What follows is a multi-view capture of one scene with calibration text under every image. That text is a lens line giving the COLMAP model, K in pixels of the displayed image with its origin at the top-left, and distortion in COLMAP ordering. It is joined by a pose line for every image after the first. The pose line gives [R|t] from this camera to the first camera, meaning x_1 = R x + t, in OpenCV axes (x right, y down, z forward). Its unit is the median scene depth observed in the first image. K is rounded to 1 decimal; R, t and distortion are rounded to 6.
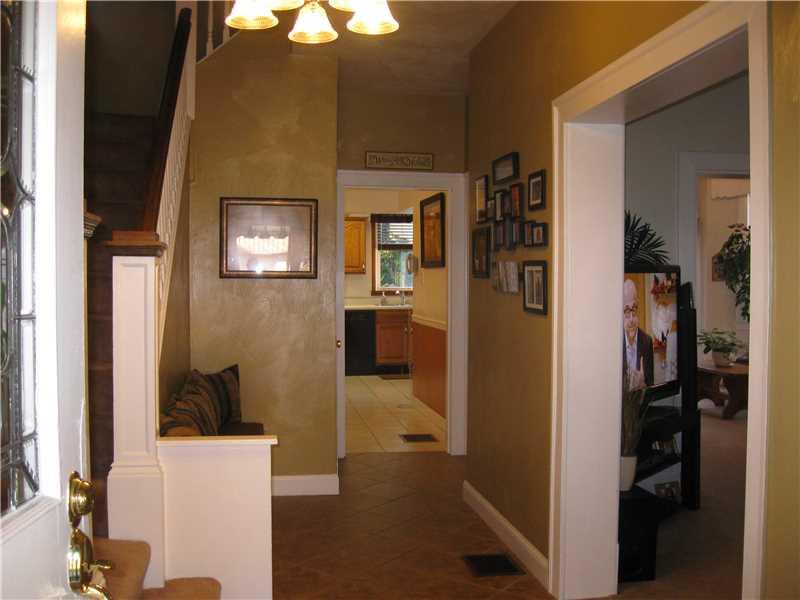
lens RADIAL K [[831.1, 0, 400.0], [0, 831.1, 300.0], [0, 0, 1]] dist [-0.126048, -0.007645]
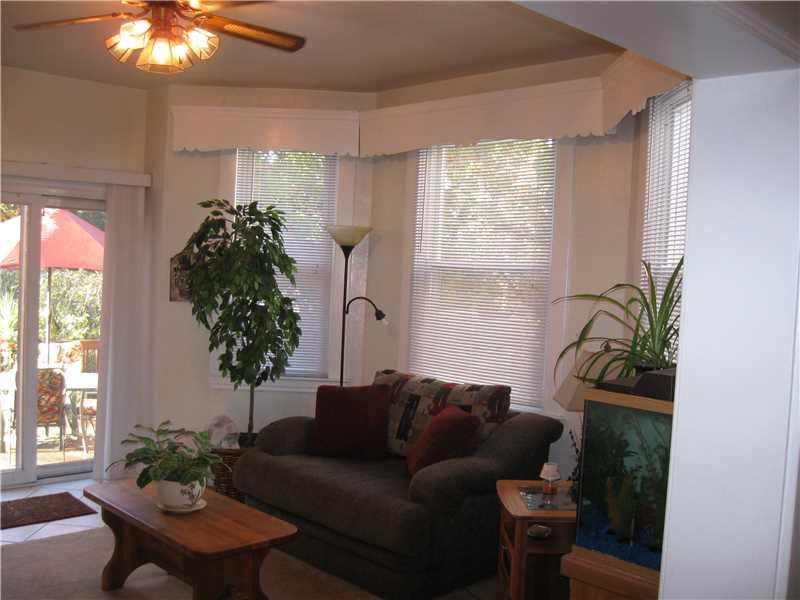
lens RADIAL K [[831.1, 0, 400.0], [0, 831.1, 300.0], [0, 0, 1]] dist [-0.126048, -0.007645]
pose [[0.813753, 0.014135, 0.581039, 0.197124], [-0.025930, 0.999592, 0.011999, -0.037373], [-0.580632, -0.024831, 0.813787, 0.481872]]
